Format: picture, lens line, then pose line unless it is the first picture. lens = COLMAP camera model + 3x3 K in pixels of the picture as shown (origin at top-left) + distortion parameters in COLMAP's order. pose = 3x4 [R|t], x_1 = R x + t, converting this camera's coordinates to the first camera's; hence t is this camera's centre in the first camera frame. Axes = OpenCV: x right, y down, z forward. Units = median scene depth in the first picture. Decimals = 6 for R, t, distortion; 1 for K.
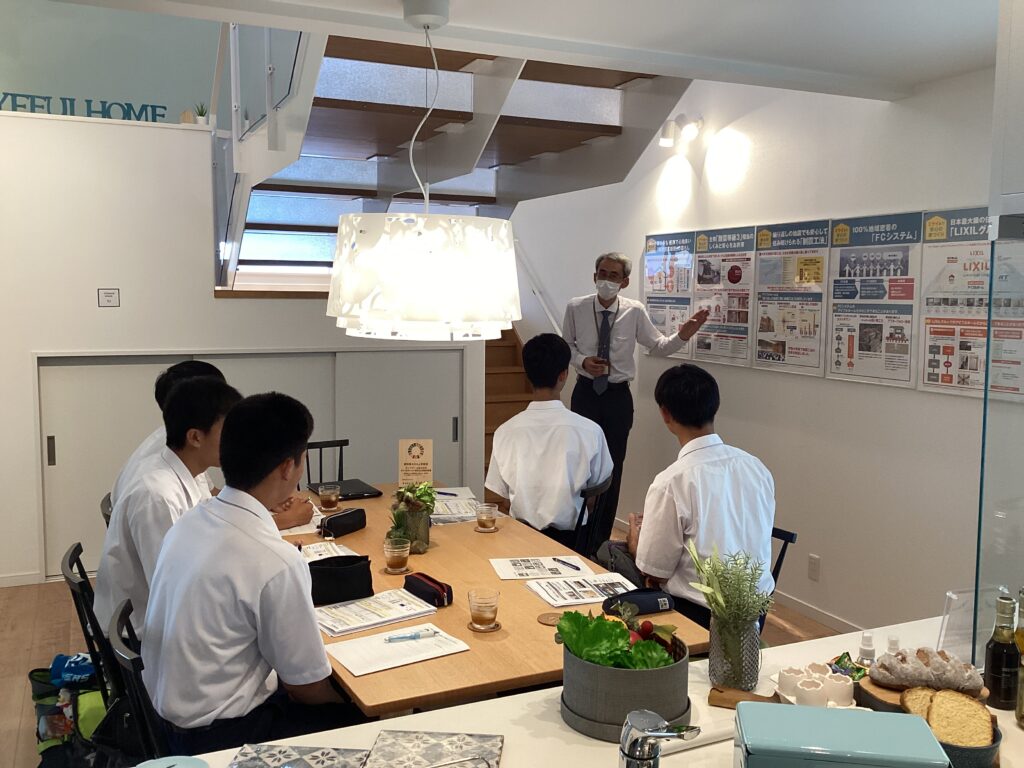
lens RADIAL K [[921.9, 0, 512.0], [0, 921.9, 384.0], [0, 0, 1]] dist [0.077168, -0.143677]
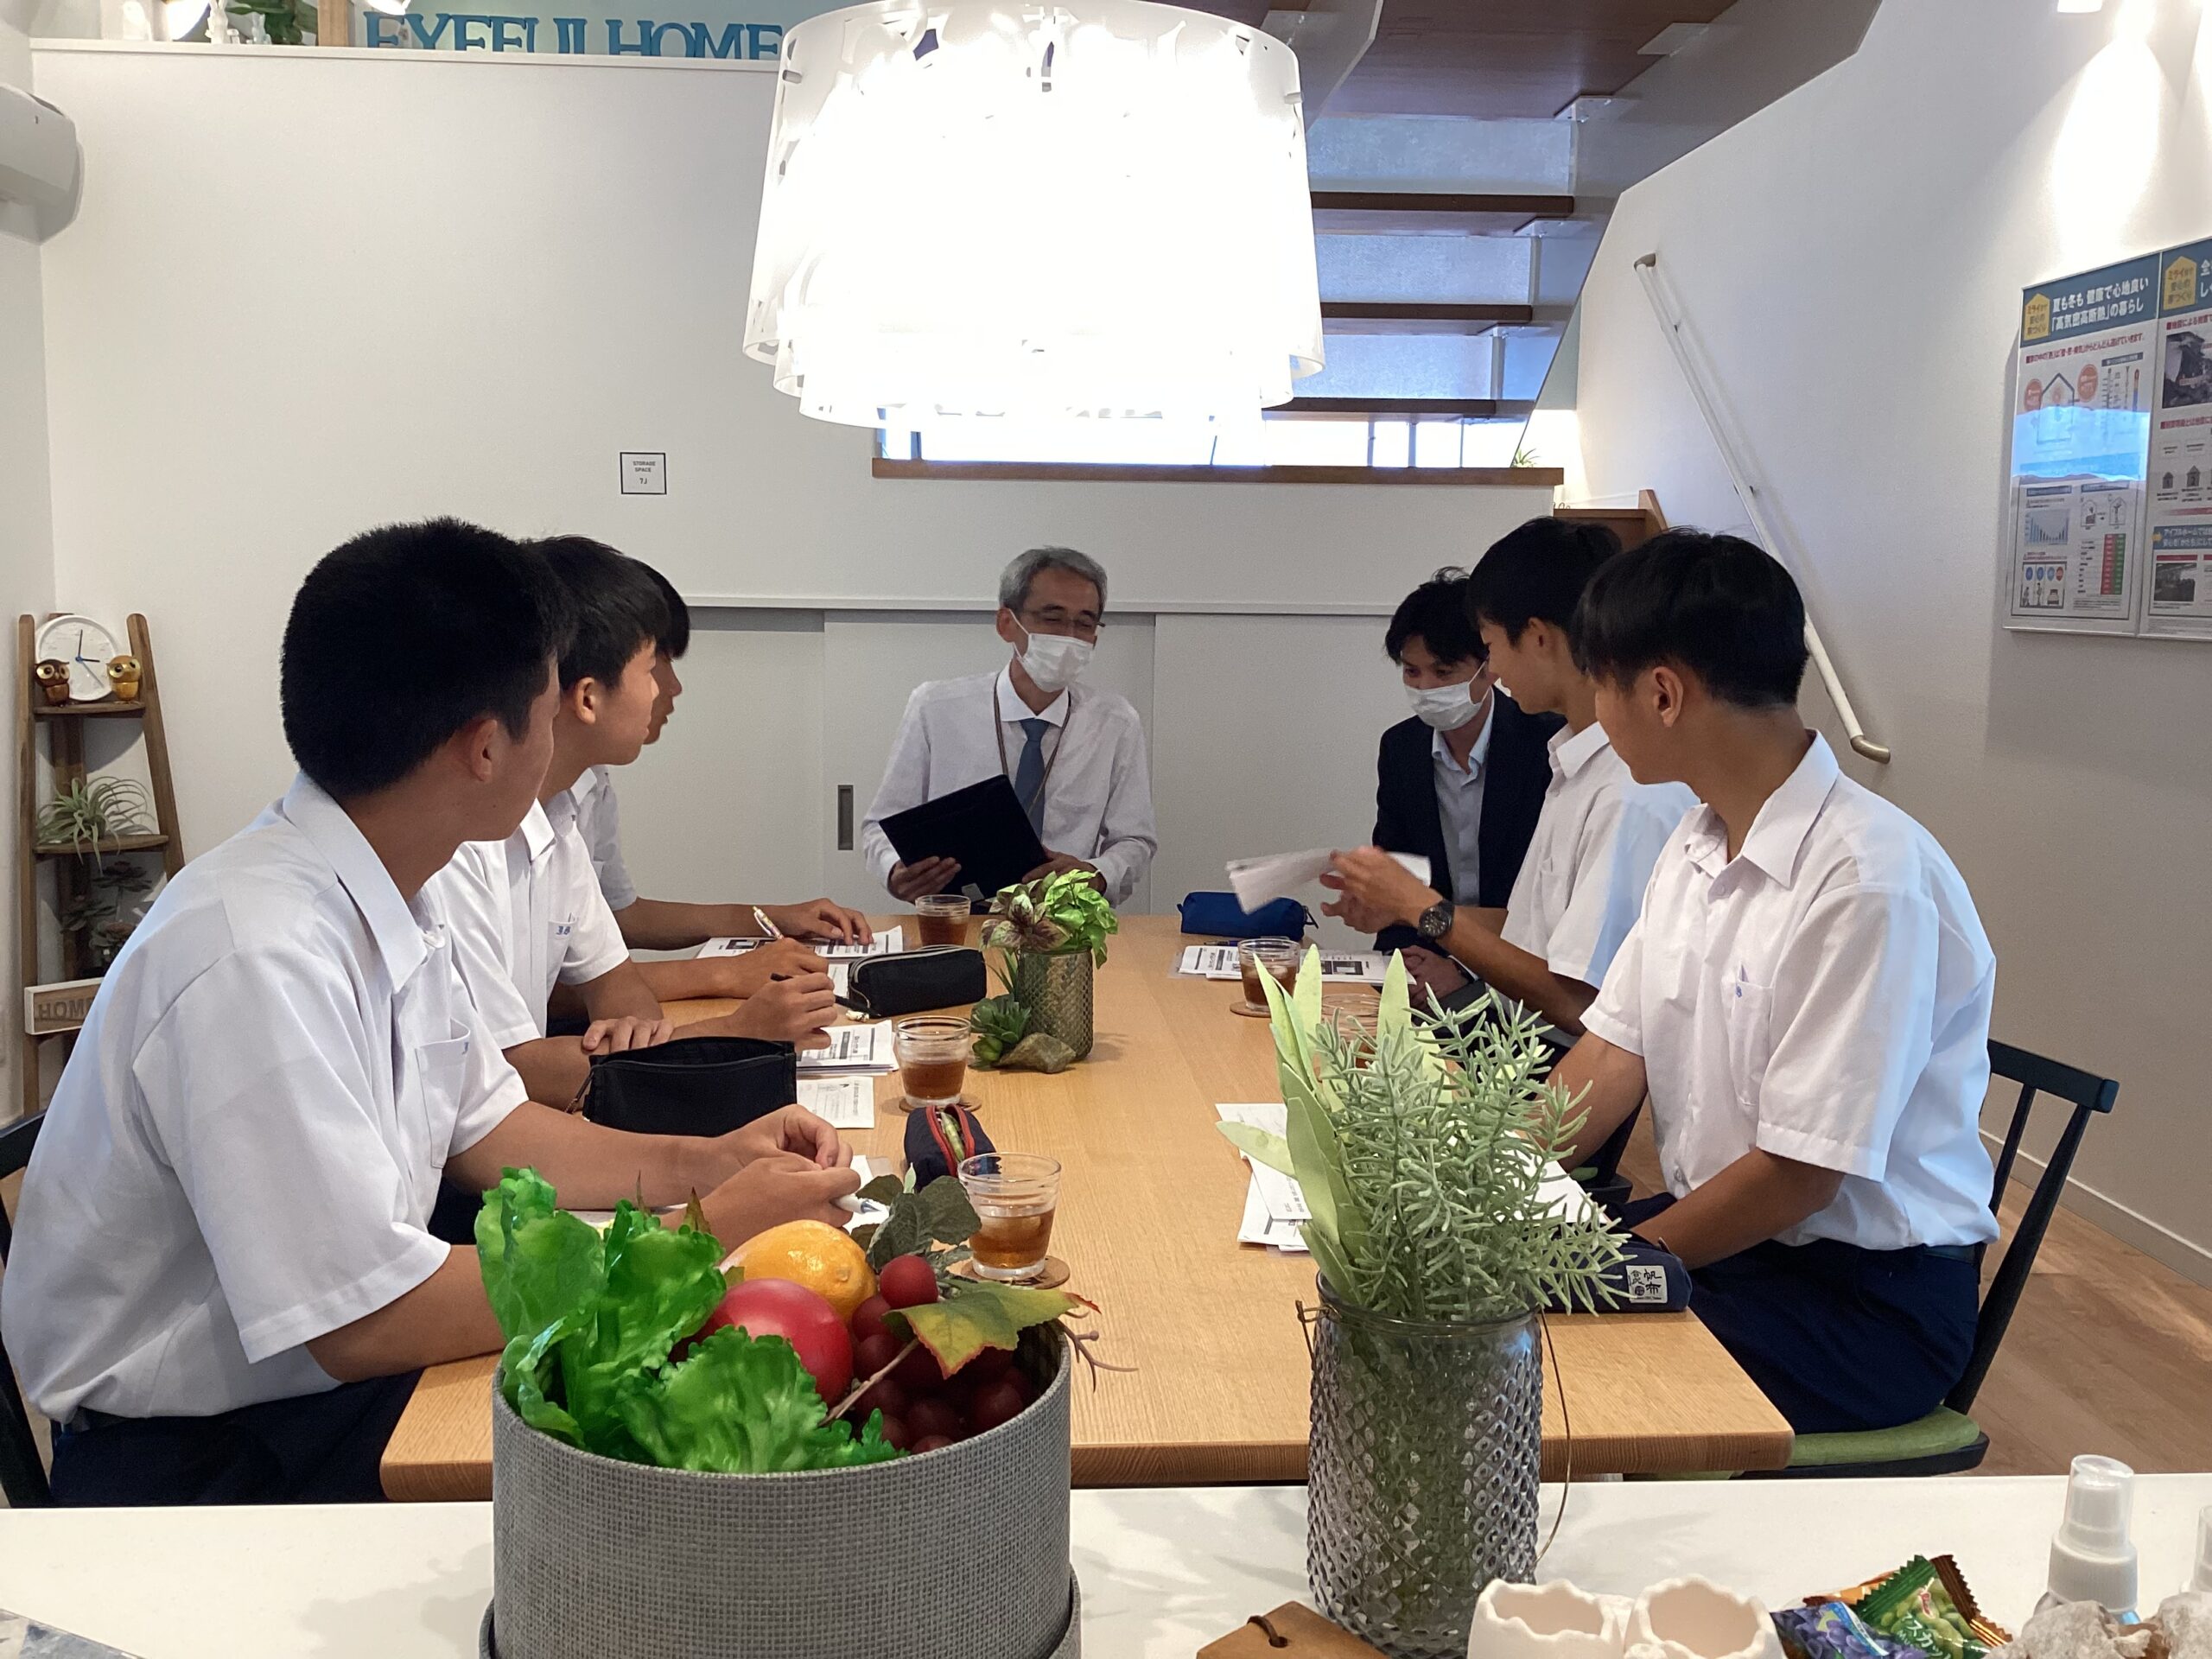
lens RADIAL K [[1991.5, 0, 1106.0], [0, 1991.5, 829.5], [0, 0, 1]] dist [0.077168, -0.143677]
pose [[0.933900, 0.043550, -0.354871, 0.118521], [-0.038728, 0.999036, 0.020682, 0.049014], [0.355429, -0.005571, 0.934687, 0.197066]]
